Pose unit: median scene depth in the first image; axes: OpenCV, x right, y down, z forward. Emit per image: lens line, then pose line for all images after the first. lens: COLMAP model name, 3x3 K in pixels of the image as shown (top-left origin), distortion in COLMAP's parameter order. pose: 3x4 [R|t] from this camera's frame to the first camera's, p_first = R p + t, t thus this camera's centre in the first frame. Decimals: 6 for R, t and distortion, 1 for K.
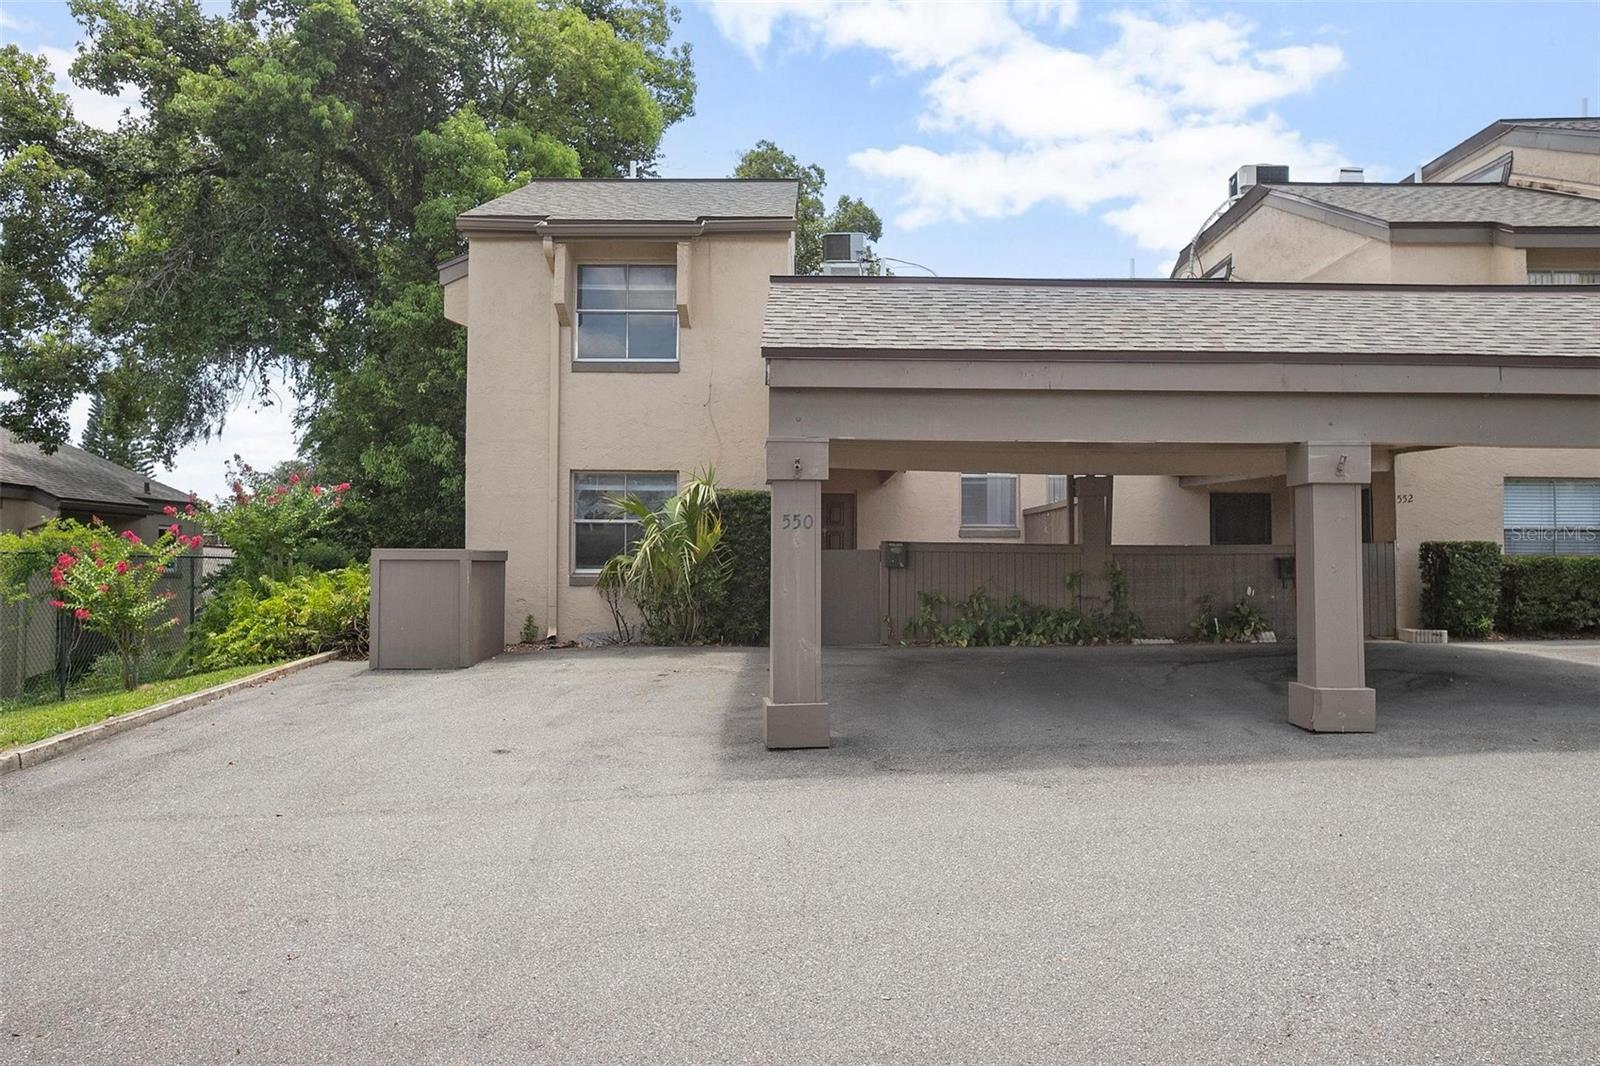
lens RADIAL K [[1247.4, 0, 799.3], [0, 1247.4, 534.7], [0, 0, 1]] dist [0.015585, 0.001445]
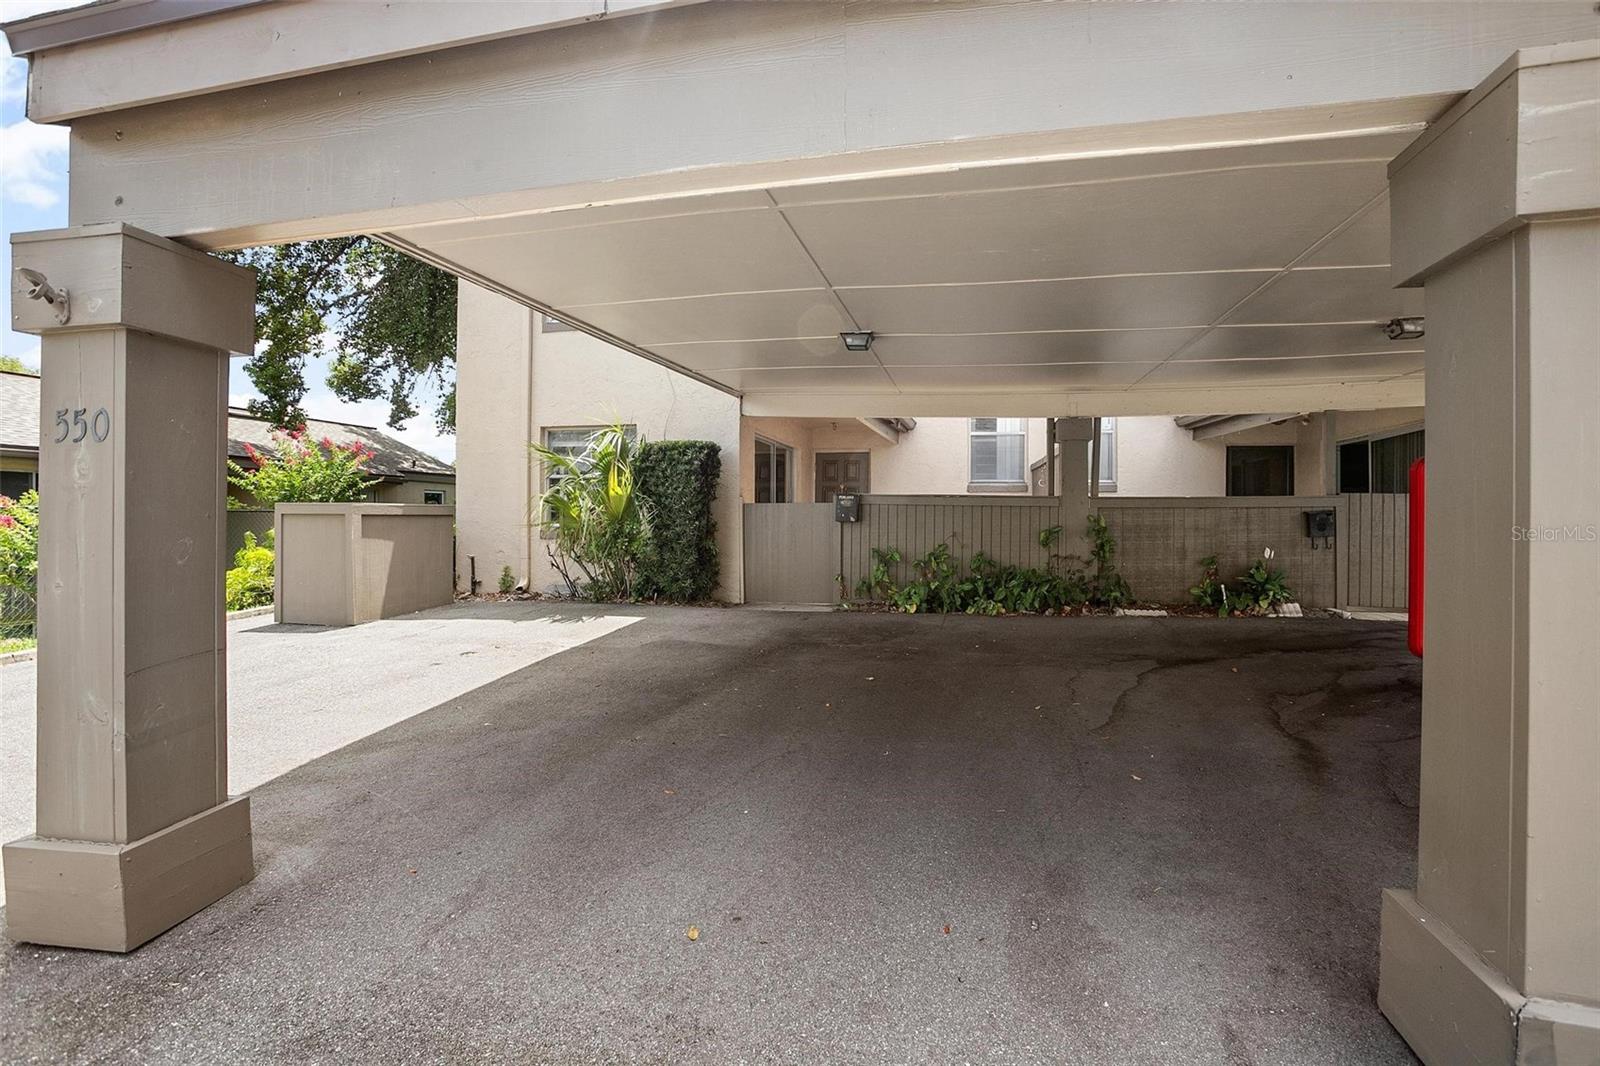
lens RADIAL K [[728.9, 0, 802.7], [0, 728.9, 529.2], [0, 0, 1]] dist [-0.070380, 0.023986]
pose [[0.972257, 0.004990, -0.233863, 0.171047], [0.004774, 0.999141, 0.041170, 0.009553], [0.233867, -0.041144, 0.971398, 0.473133]]
